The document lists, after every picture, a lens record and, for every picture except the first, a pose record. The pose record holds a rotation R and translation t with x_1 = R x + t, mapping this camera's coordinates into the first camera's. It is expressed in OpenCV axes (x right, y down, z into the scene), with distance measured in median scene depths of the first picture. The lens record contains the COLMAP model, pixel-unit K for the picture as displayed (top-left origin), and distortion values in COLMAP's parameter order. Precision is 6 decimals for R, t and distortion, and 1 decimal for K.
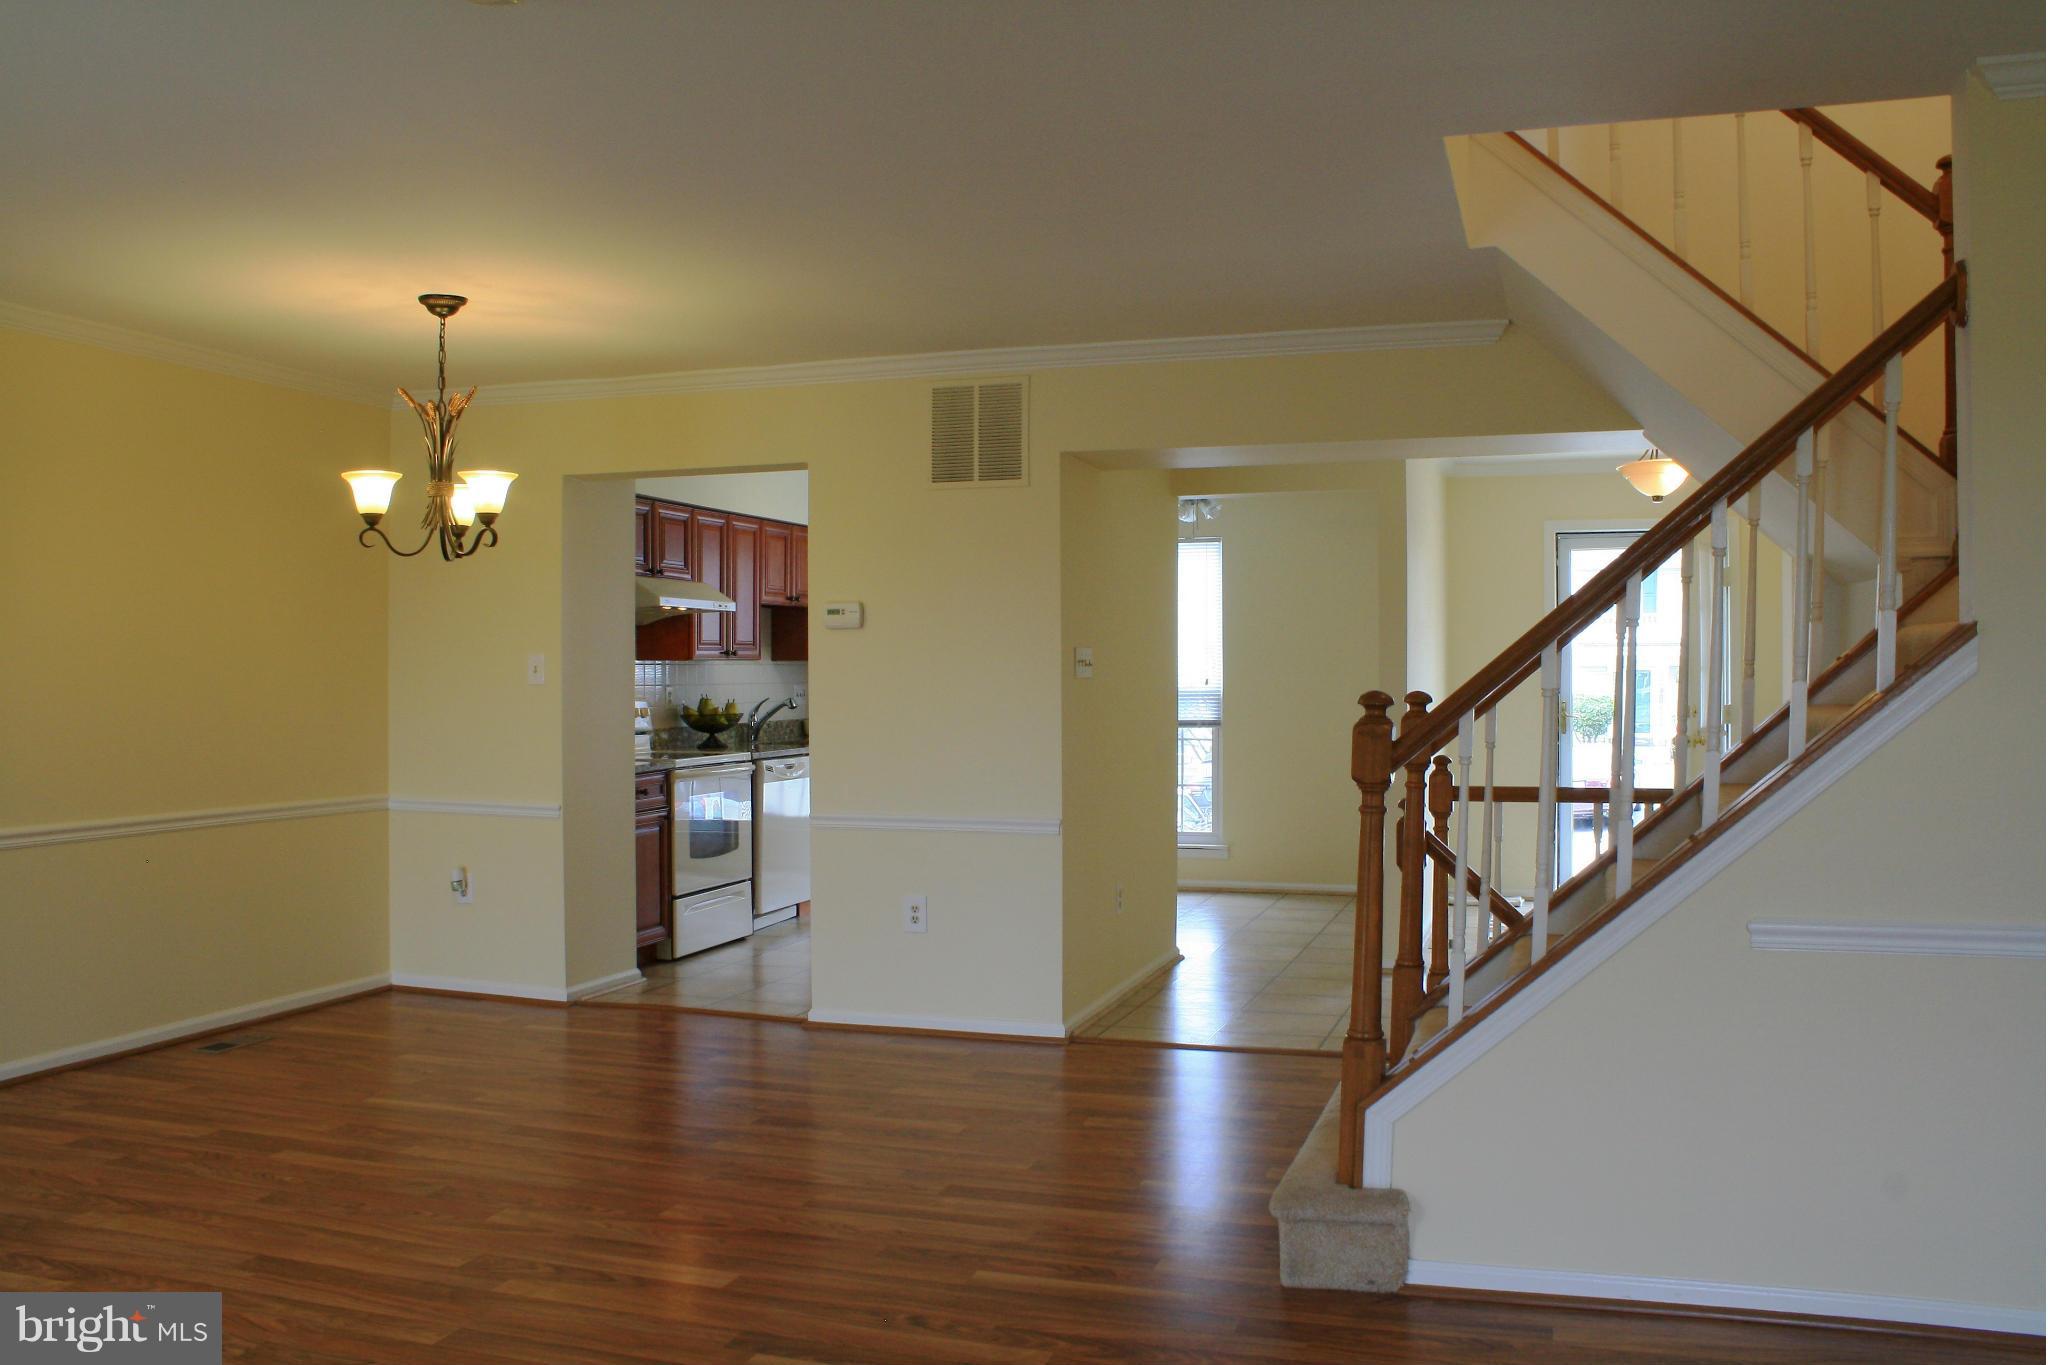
lens RADIAL K [[1711.7, 0, 1011.0], [0, 1711.7, 692.5], [0, 0, 1]] dist [-0.163455, 0.134658]
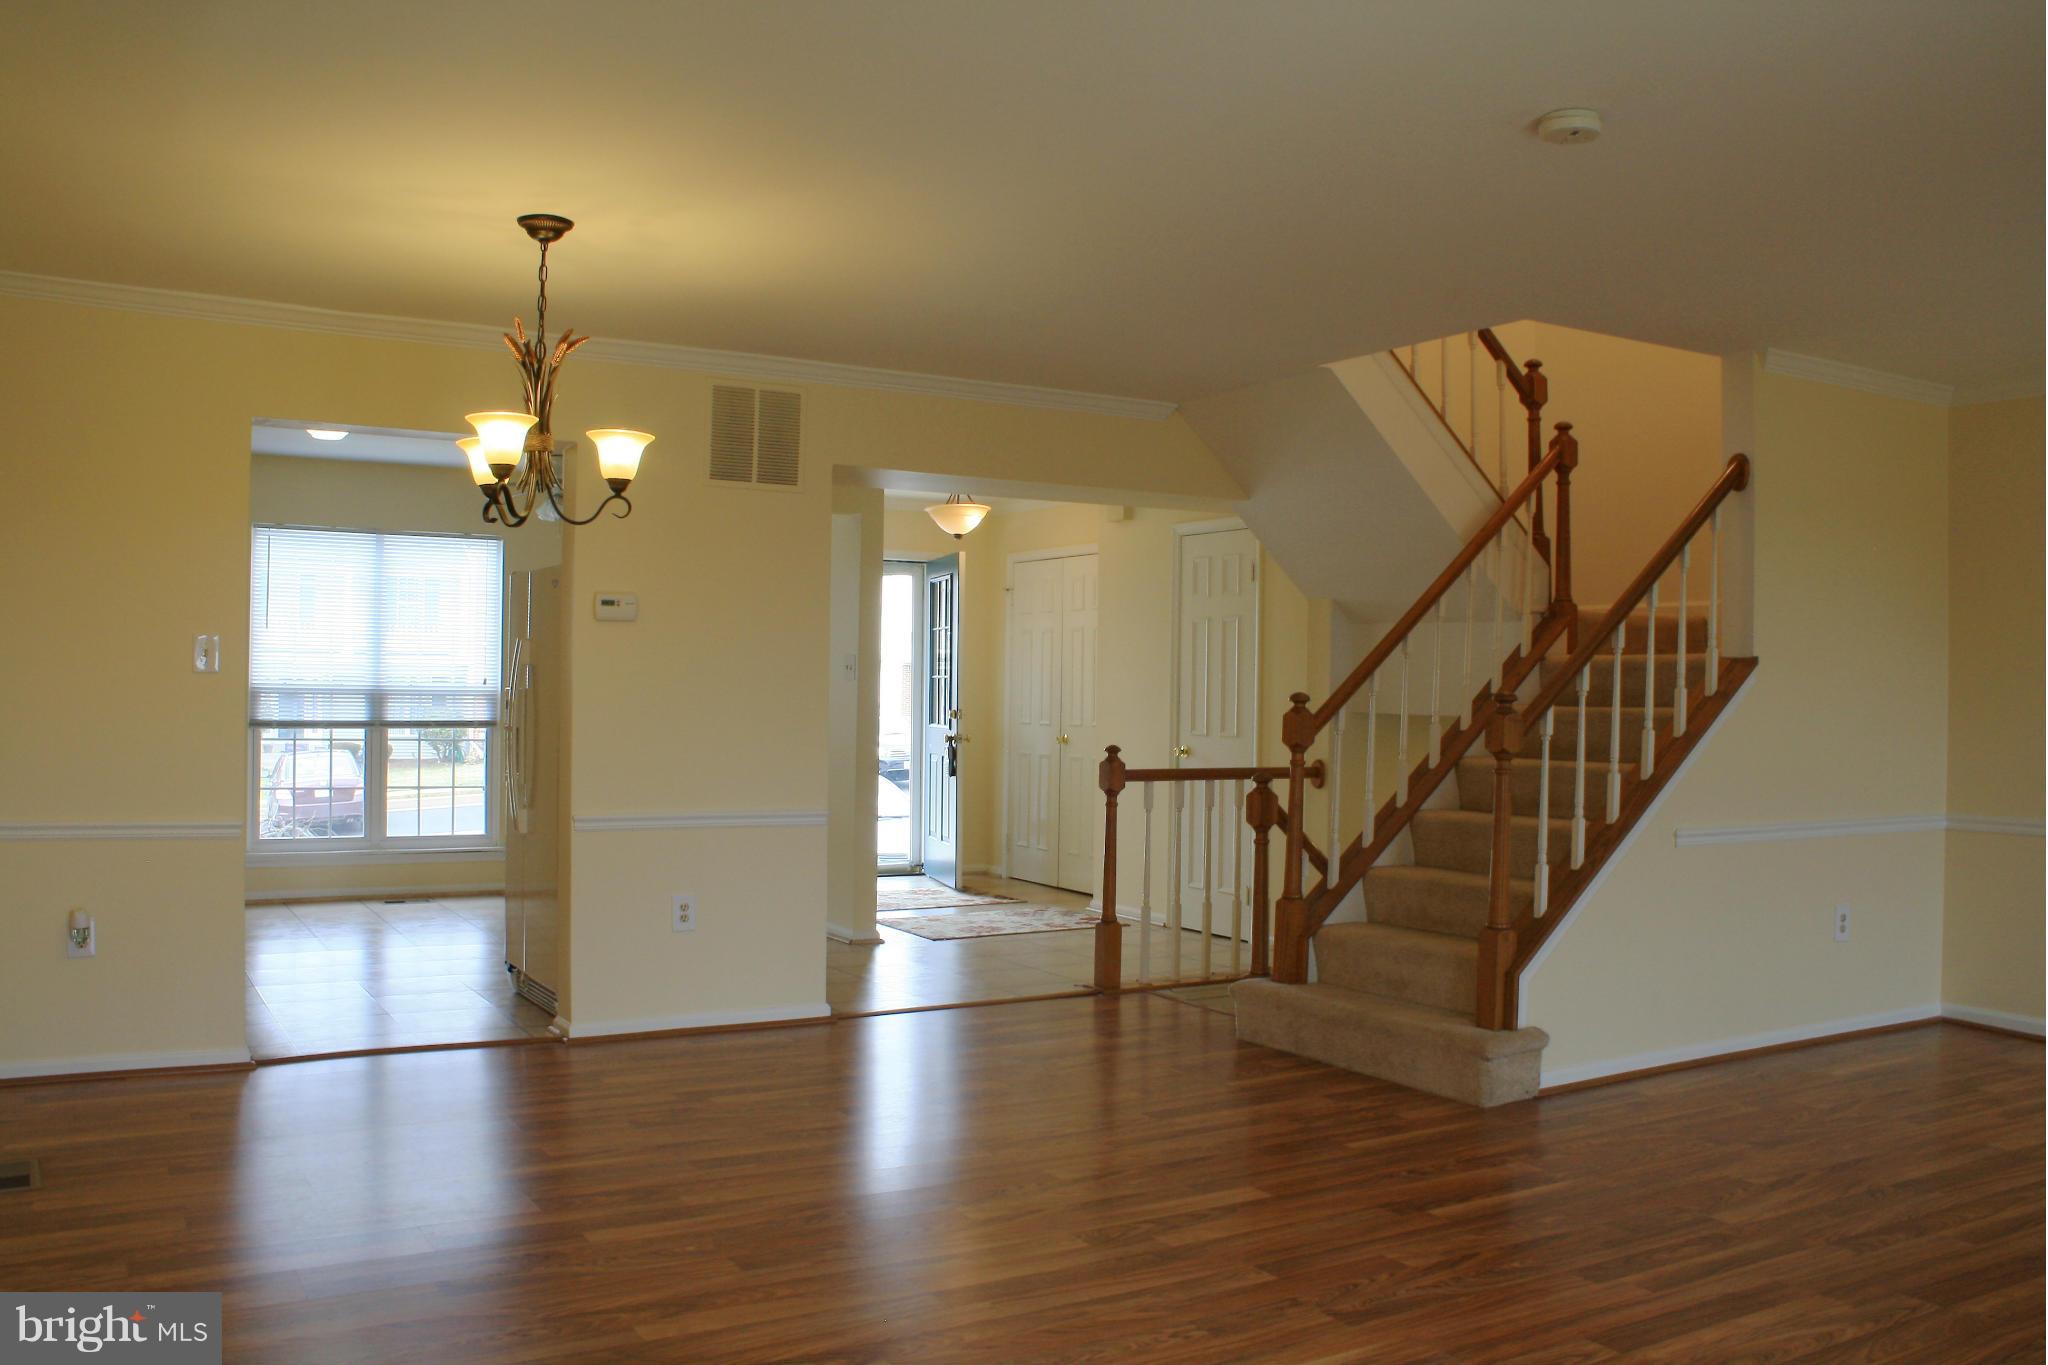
lens RADIAL K [[1711.7, 0, 1041.8], [0, 1711.7, 674.7], [0, 0, 1]] dist [-0.163455, 0.134658]
pose [[0.647092, 0.019587, 0.762160, -0.568807], [-0.007808, 0.999788, -0.019065, 0.007837], [-0.762372, 0.006386, 0.647108, 0.174539]]
